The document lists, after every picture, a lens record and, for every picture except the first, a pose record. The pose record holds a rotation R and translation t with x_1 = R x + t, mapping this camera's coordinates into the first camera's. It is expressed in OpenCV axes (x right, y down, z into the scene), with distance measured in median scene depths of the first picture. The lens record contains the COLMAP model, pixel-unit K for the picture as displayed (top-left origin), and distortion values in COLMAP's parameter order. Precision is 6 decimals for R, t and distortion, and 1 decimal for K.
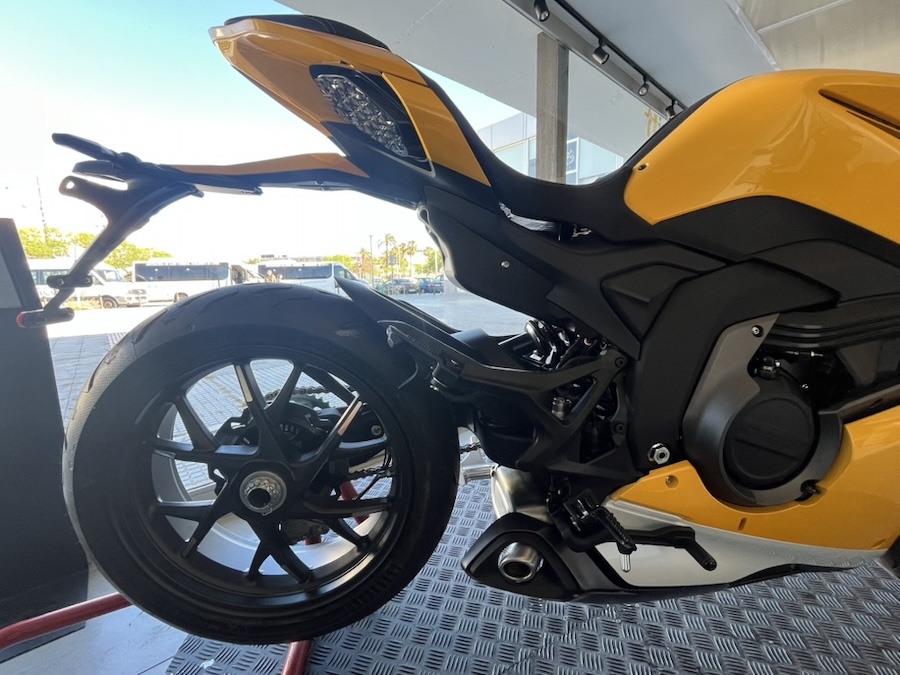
lens RADIAL K [[422.2, 0, 450.2], [0, 422.2, 300.4], [0, 0, 1]] dist [0.000537, -0.013965]
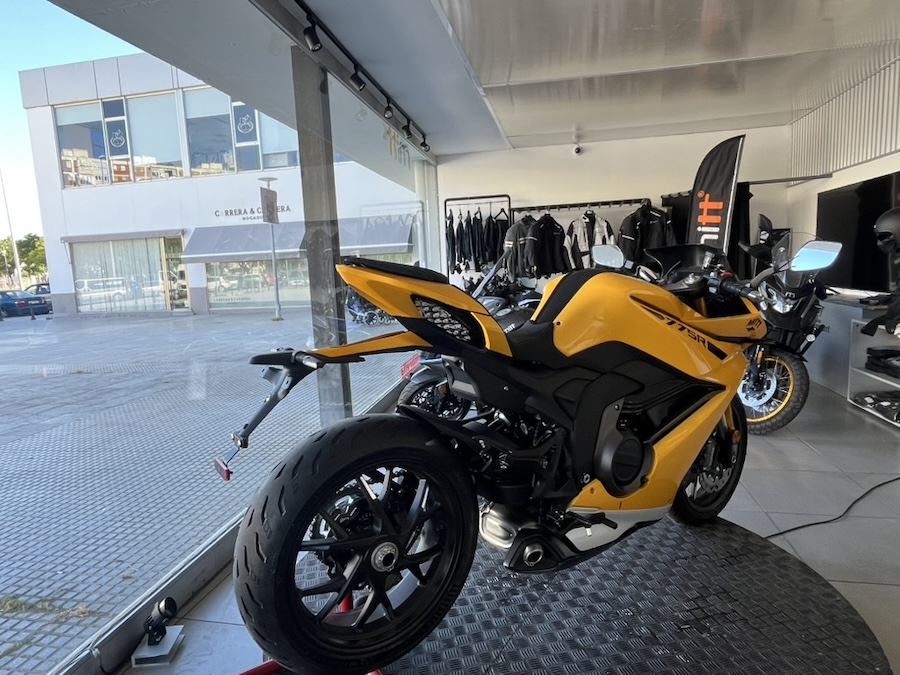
lens RADIAL K [[562.4, 0, 441.8], [0, 562.4, 335.2], [0, 0, 1]] dist [-0.006998, 0.003397]
pose [[0.862908, -0.076187, 0.499586, -1.290142], [0.091289, 0.995807, -0.005818, -0.325824], [-0.497048, 0.050627, 0.866245, -0.915808]]
